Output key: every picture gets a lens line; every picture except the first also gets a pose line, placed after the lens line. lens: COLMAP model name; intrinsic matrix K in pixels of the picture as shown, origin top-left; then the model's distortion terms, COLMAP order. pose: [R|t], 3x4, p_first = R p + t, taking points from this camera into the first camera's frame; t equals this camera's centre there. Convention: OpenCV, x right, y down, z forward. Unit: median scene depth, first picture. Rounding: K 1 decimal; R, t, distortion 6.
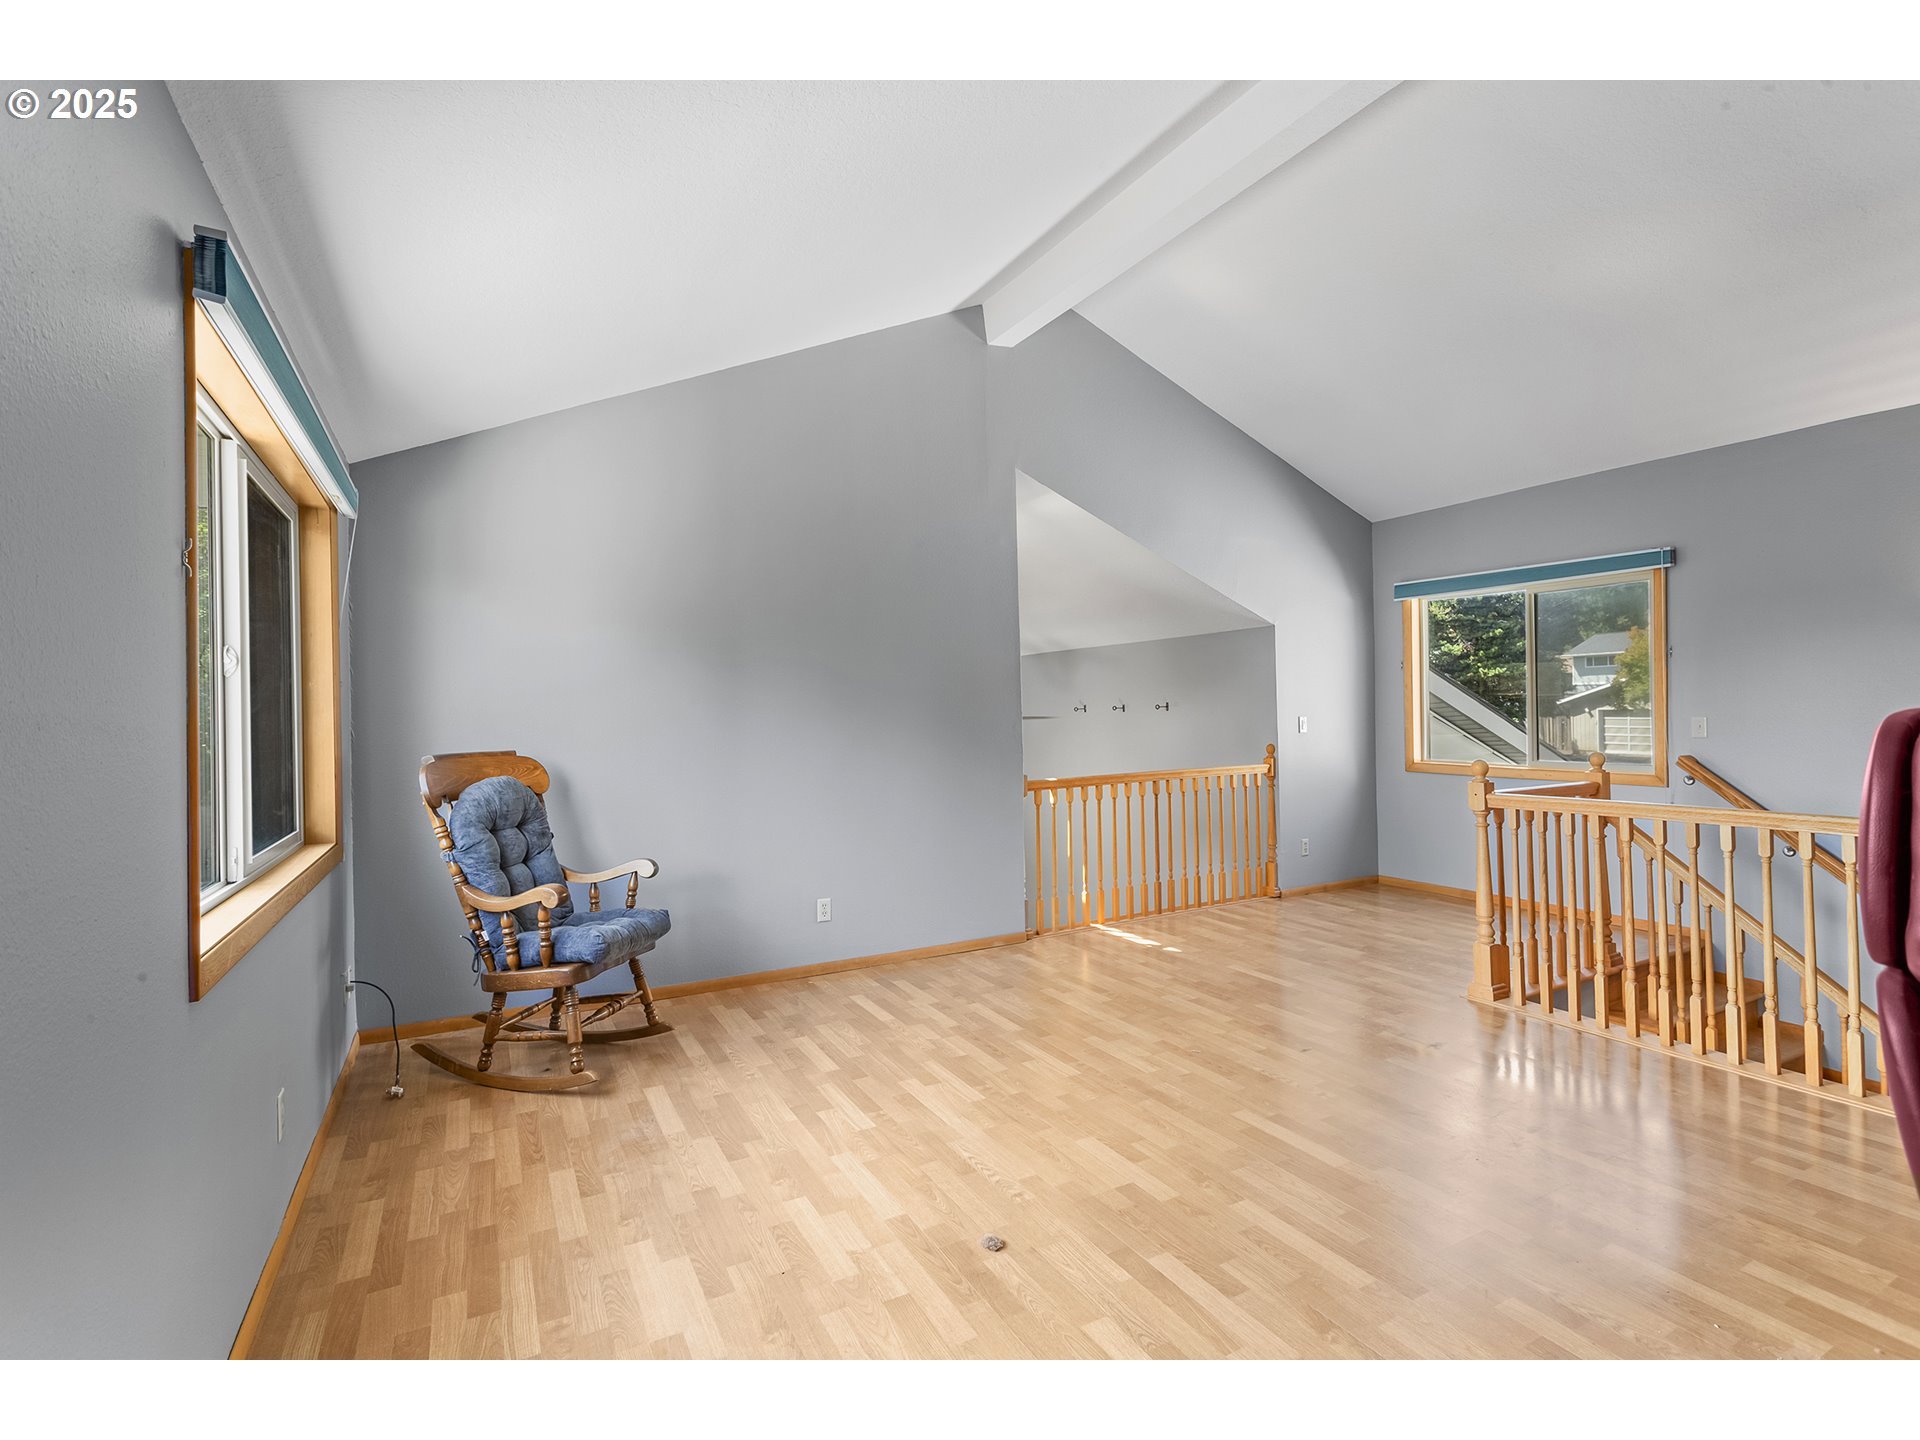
lens RADIAL K [[909.7, 0, 966.5], [0, 909.7, 714.7], [0, 0, 1]] dist [0.003144, 0.002029]
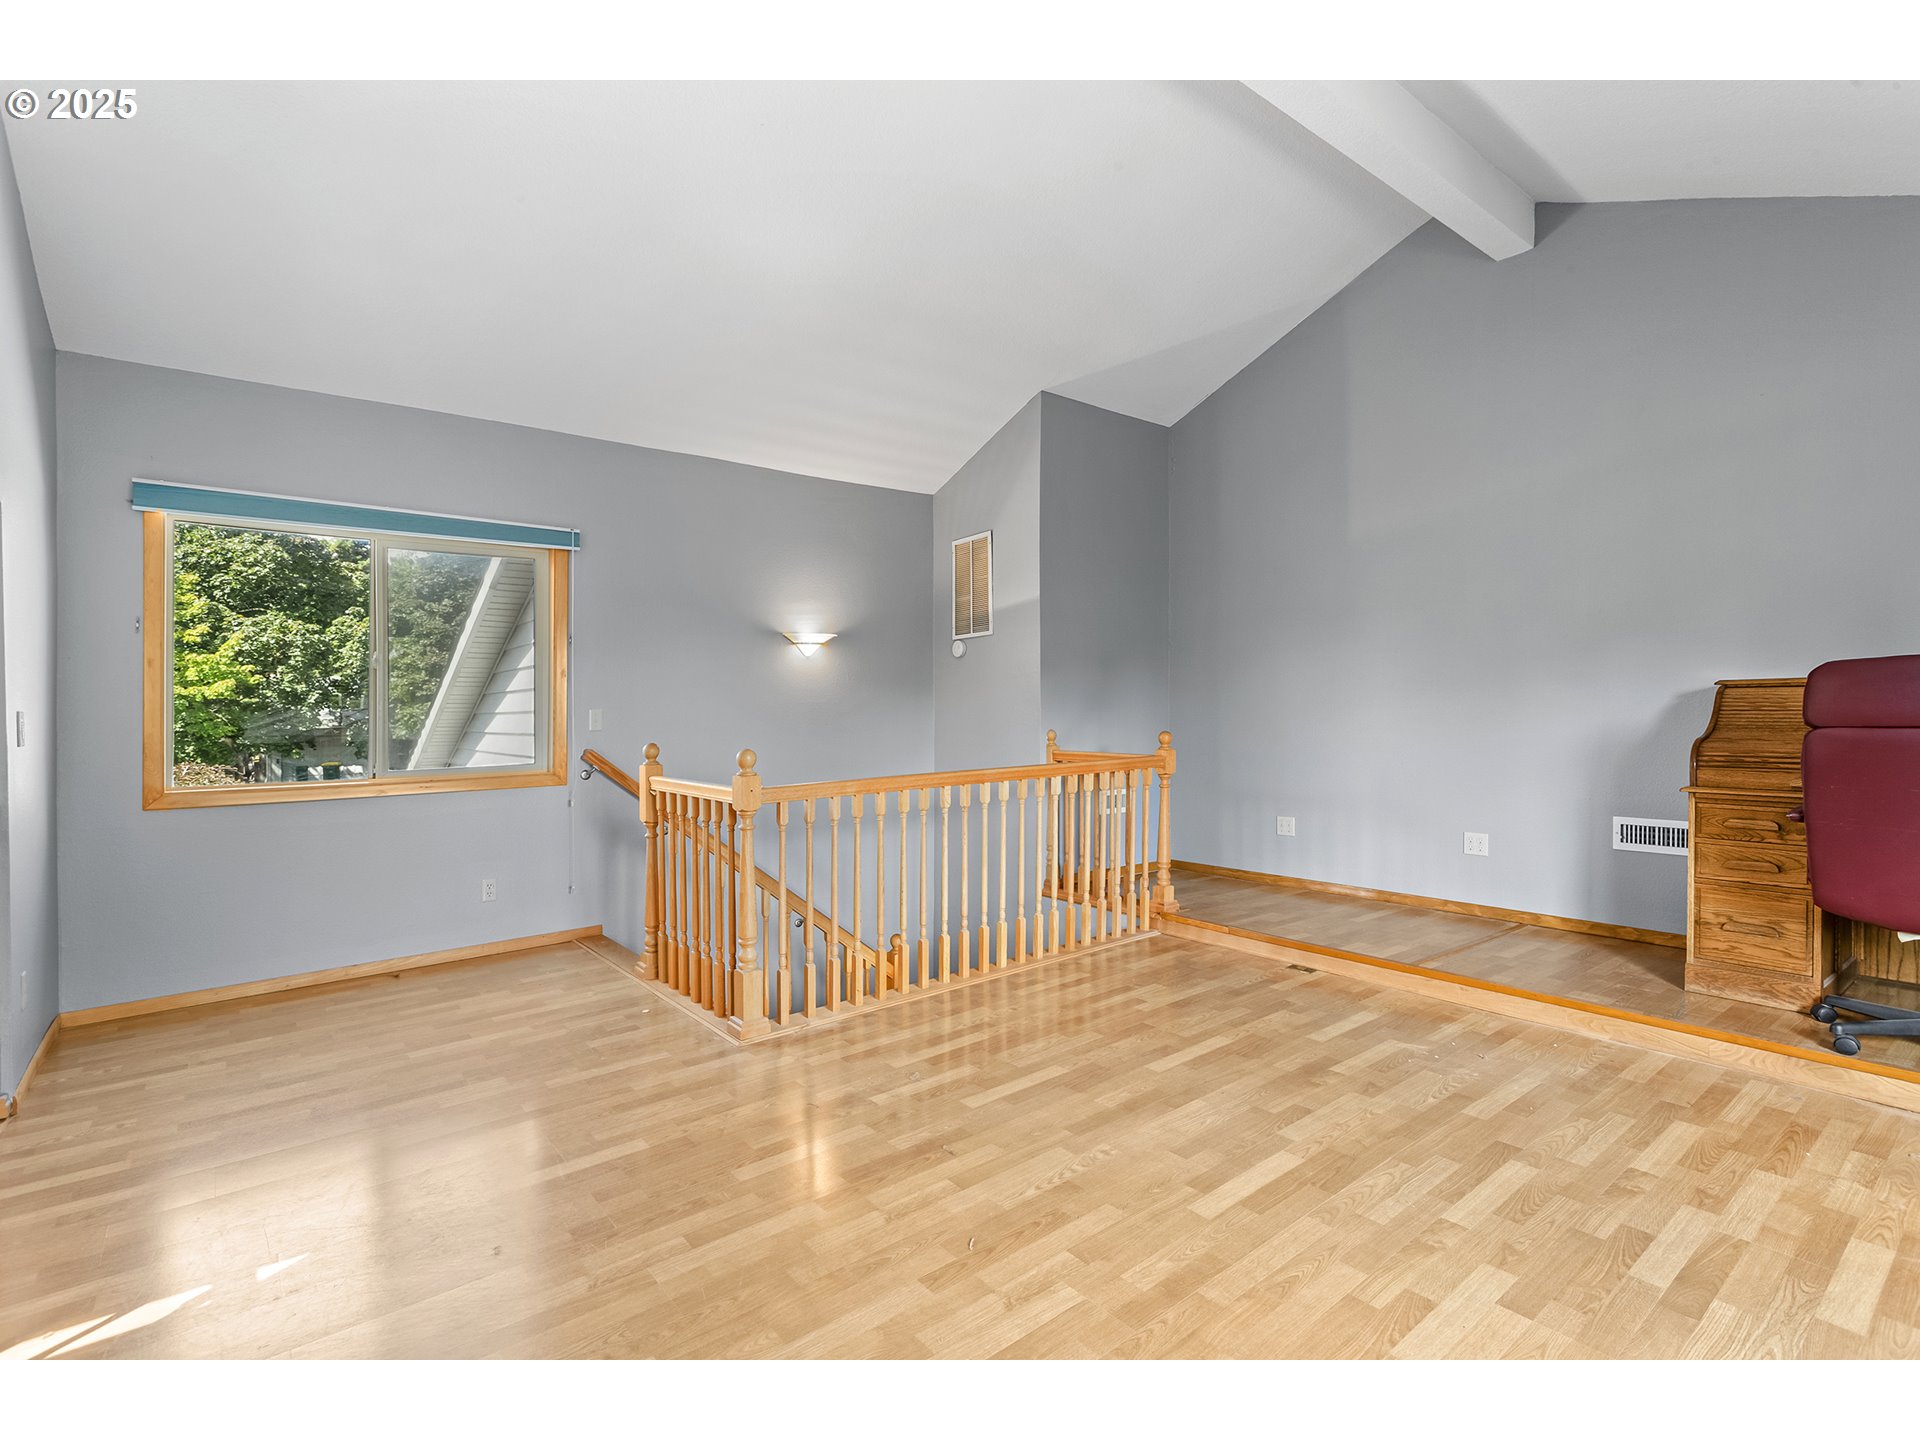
lens RADIAL K [[909.7, 0, 961.6], [0, 909.7, 712.8], [0, 0, 1]] dist [0.003144, 0.002029]
pose [[-0.179136, 0.014080, 0.983724, -0.257907], [0.023529, 0.999673, -0.010024, 0.027299], [-0.983543, 0.021351, -0.179409, 0.870481]]
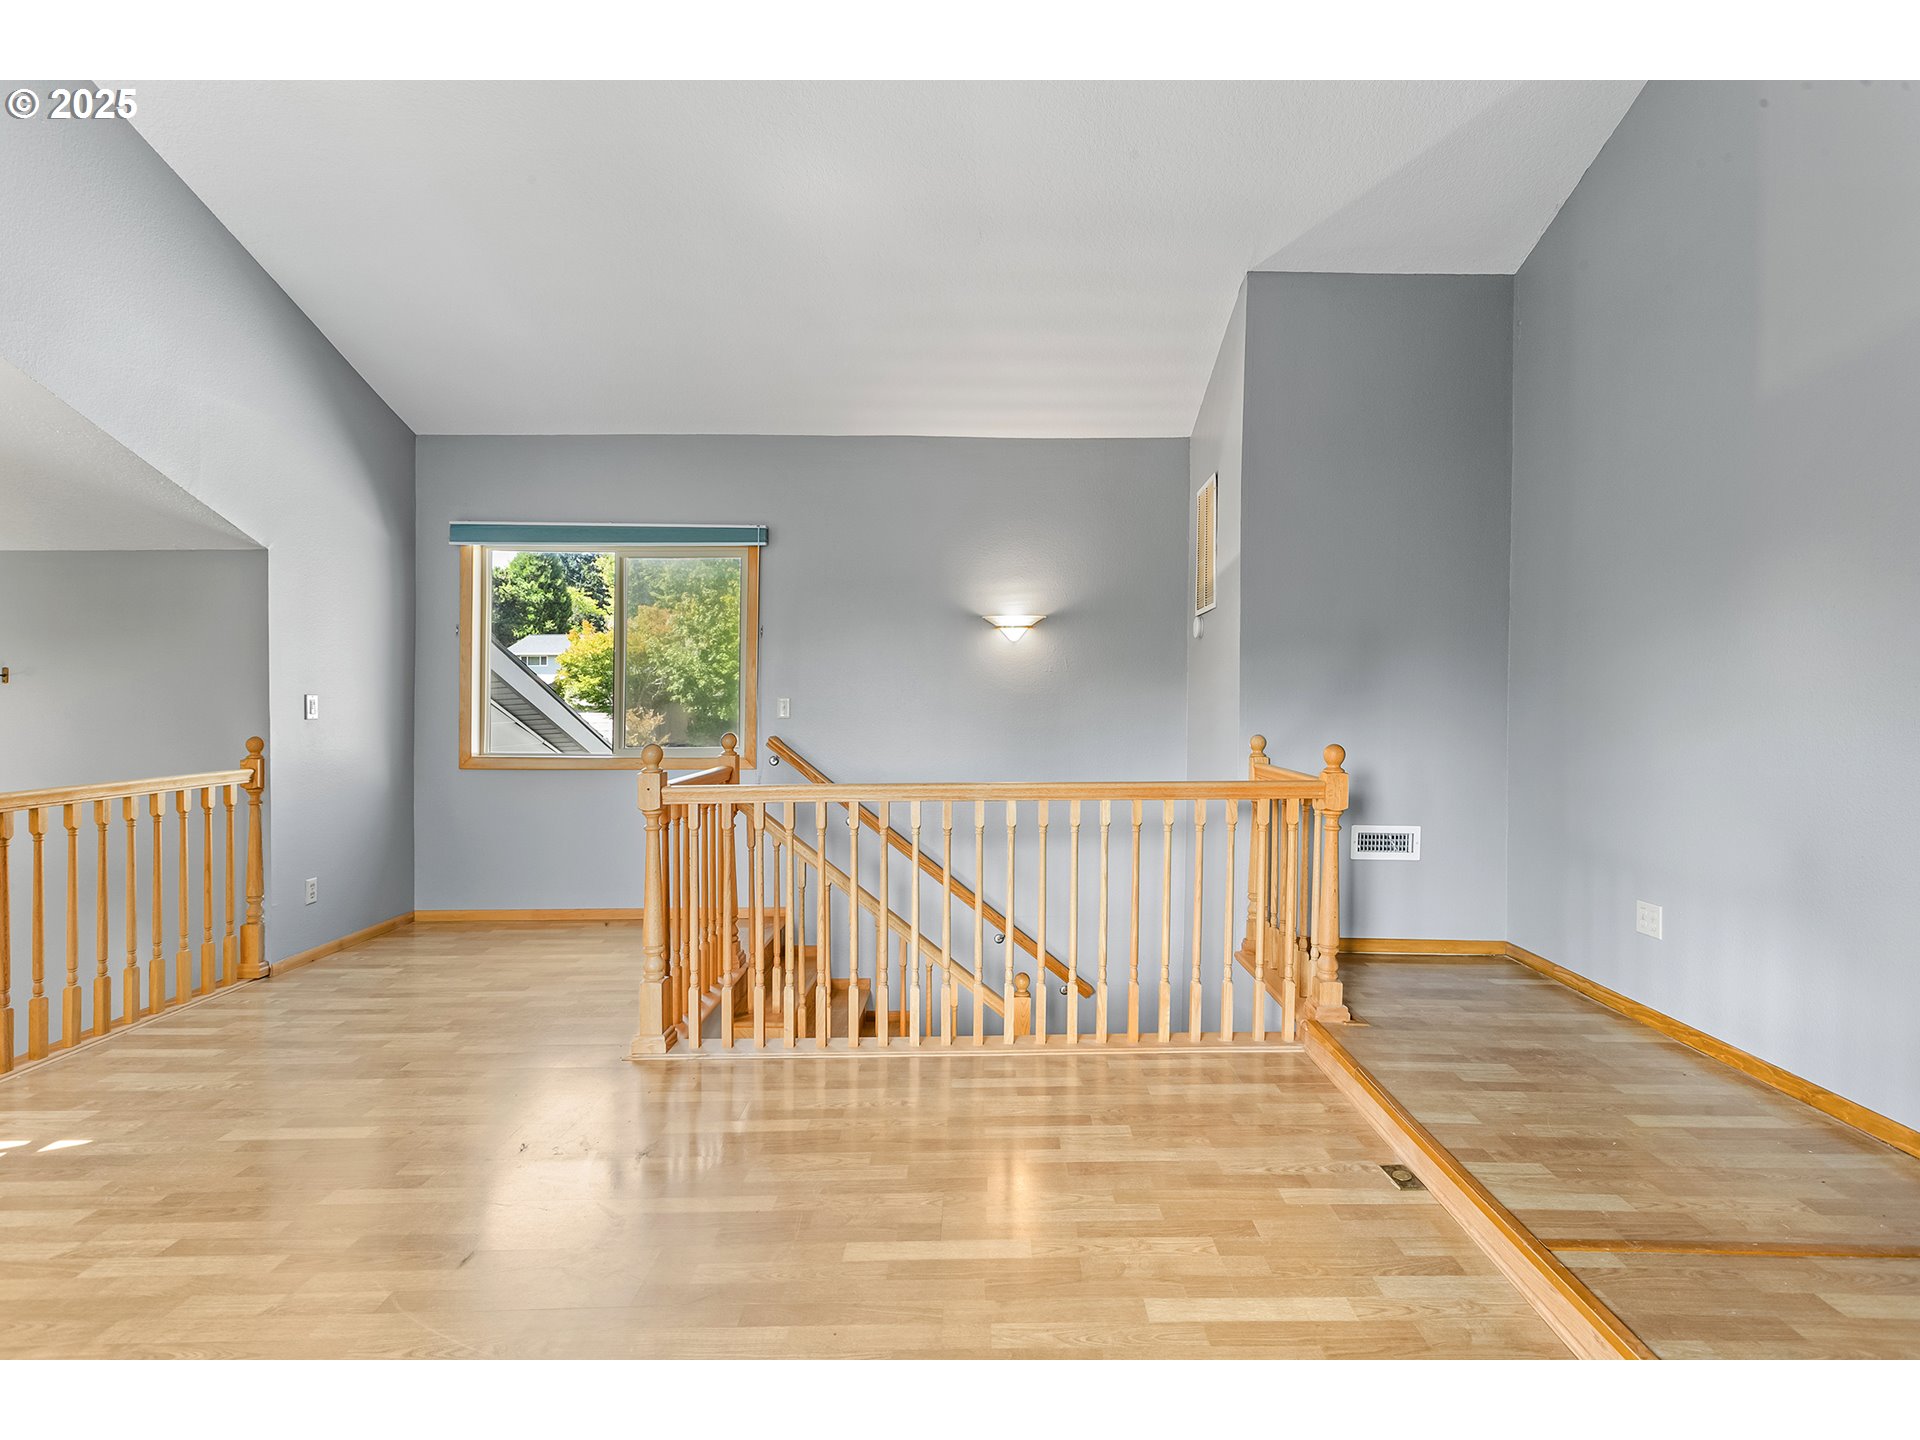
lens RADIAL K [[909.7, 0, 982.0], [0, 909.7, 702.9], [0, 0, 1]] dist [0.003144, 0.002029]
pose [[0.465225, 0.011735, 0.885115, 0.010441], [-0.001357, 0.999920, -0.012544, 0.021389], [-0.885191, 0.004634, 0.465204, 0.350775]]
